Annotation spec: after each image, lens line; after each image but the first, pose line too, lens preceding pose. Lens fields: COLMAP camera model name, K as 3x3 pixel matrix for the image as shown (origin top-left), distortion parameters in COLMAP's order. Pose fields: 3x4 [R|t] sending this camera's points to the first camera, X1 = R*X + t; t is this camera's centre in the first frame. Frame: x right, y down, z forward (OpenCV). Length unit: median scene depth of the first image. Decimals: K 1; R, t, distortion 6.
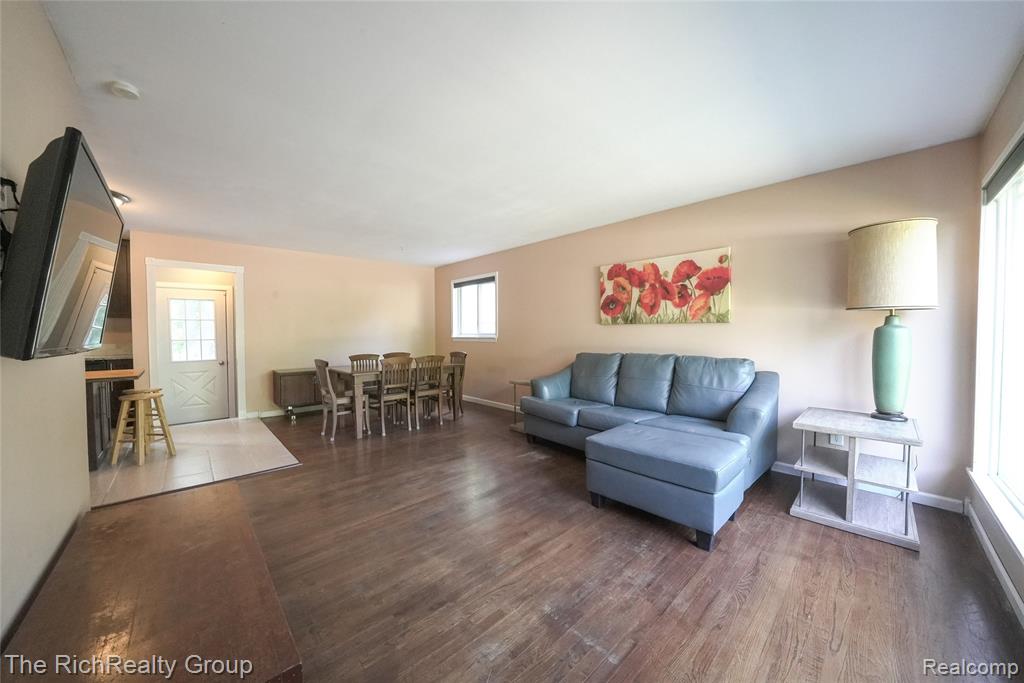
lens RADIAL K [[357.5, 0, 519.5], [0, 357.5, 342.1], [0, 0, 1]] dist [-0.020375, 0.000232]
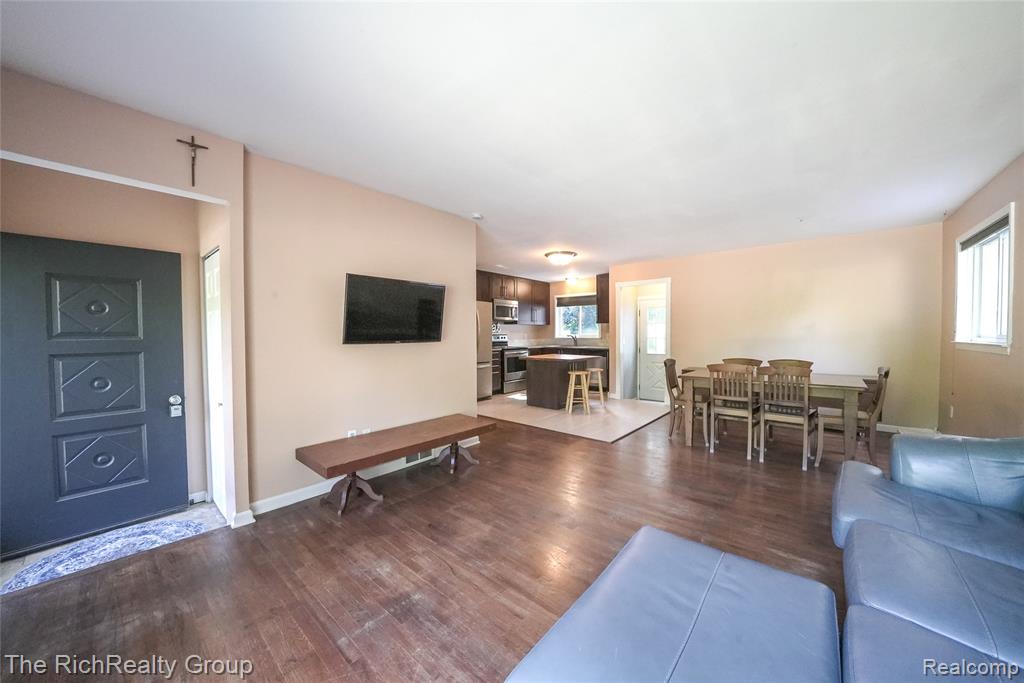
lens RADIAL K [[357.5, 0, 519.5], [0, 357.5, 342.1], [0, 0, 1]] dist [-0.020375, 0.000232]
pose [[0.106616, 0.028742, -0.993885, 0.453966], [-0.021591, 0.999413, 0.026586, -0.021332], [0.994066, 0.018624, 0.107174, 0.464328]]
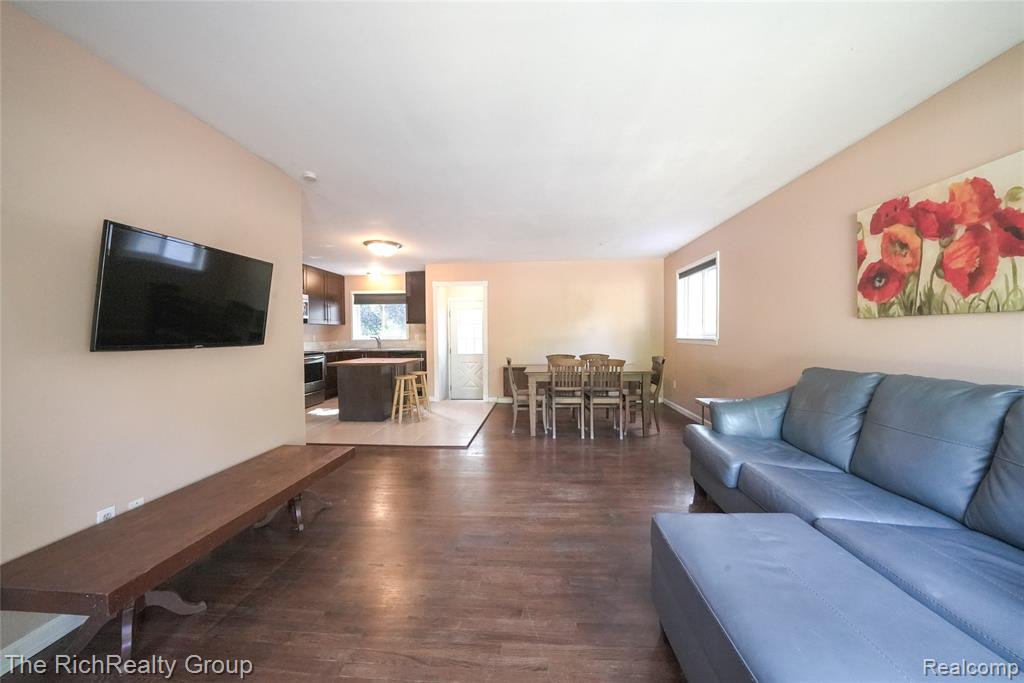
lens RADIAL K [[357.5, 0, 519.5], [0, 357.5, 342.1], [0, 0, 1]] dist [-0.020375, 0.000232]
pose [[0.679311, 0.016072, -0.733674, 0.292735], [-0.014367, 0.999860, 0.008601, -0.010612], [0.733710, 0.004698, 0.679447, 0.275318]]
